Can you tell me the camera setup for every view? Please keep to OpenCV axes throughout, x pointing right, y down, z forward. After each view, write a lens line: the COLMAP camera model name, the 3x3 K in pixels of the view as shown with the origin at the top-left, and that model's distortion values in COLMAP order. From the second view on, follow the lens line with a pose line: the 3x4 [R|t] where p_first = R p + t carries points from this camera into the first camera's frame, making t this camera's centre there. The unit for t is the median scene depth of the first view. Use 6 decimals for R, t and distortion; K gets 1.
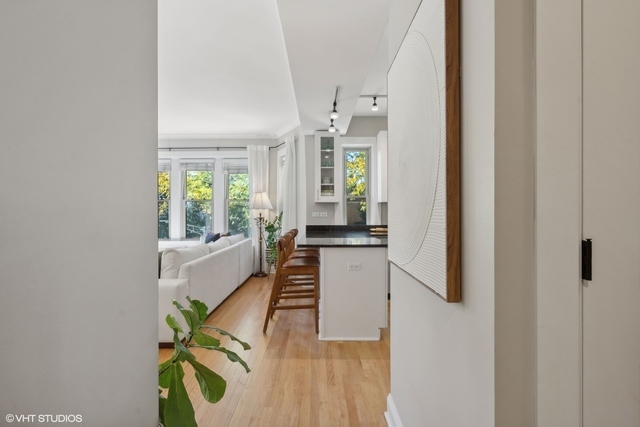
lens RADIAL K [[298.9, 0, 321.6], [0, 298.9, 214.5], [0, 0, 1]] dist [0.000074, 0.000001]
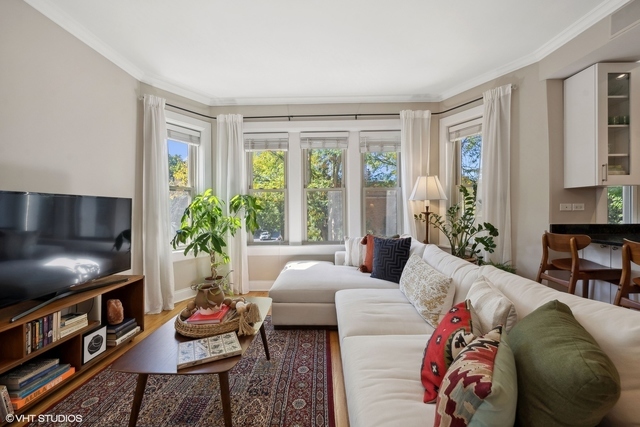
lens RADIAL K [[263.7, 0, 314.9], [0, 263.7, 209.7], [0, 0, 1]] dist [0.001101, 0.000361]
pose [[0.999774, -0.005303, -0.020591, -0.488888], [0.005314, 0.999986, 0.000450, 0.002029], [0.020588, -0.000559, 0.999788, 0.411575]]
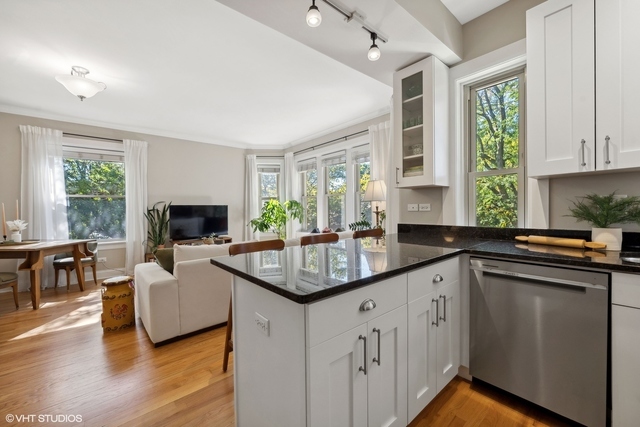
lens RADIAL K [[263.7, 0, 320.0], [0, 263.7, 214.5], [0, 0, 1]] dist [0.001101, 0.000361]
pose [[0.643176, 0.007981, -0.765677, 0.262311], [0.009641, 0.999782, 0.018520, 0.002321], [0.765658, -0.019294, 0.642959, 0.454262]]
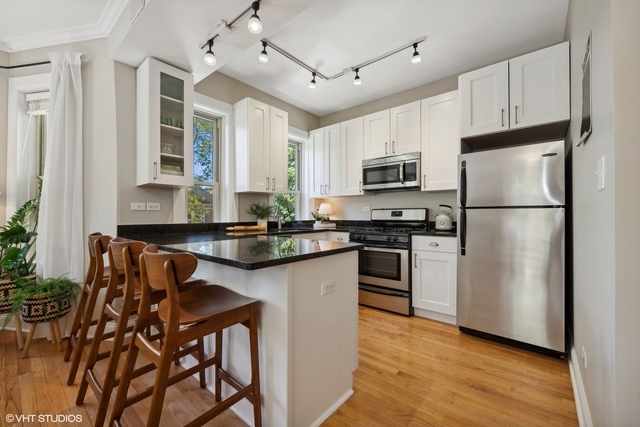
lens RADIAL K [[263.7, 0, 319.4], [0, 263.7, 213.6], [0, 0, 1]] dist [0.001101, 0.000361]
pose [[0.645152, 0.003372, 0.764047, -0.169276], [0.004066, 0.999961, -0.007847, 0.017950], [-0.764044, 0.008169, 0.645113, 0.377580]]
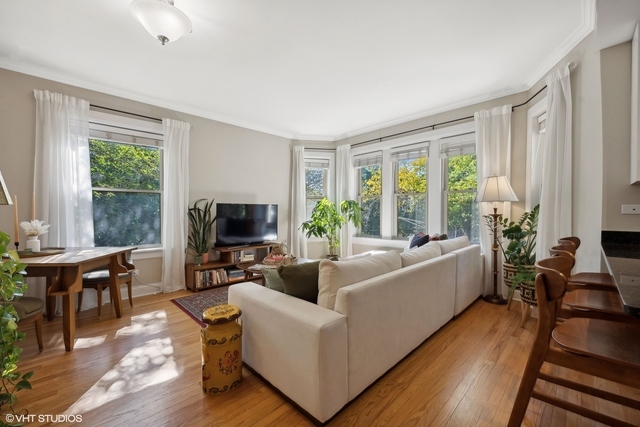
lens RADIAL K [[263.7, 0, 319.1], [0, 263.7, 214.5], [0, 0, 1]] dist [0.001101, 0.000361]
pose [[0.695809, 0.009500, -0.718164, -0.059729], [-0.002599, 0.999939, 0.010709, 0.004892], [0.718222, -0.005585, 0.695791, 0.330955]]
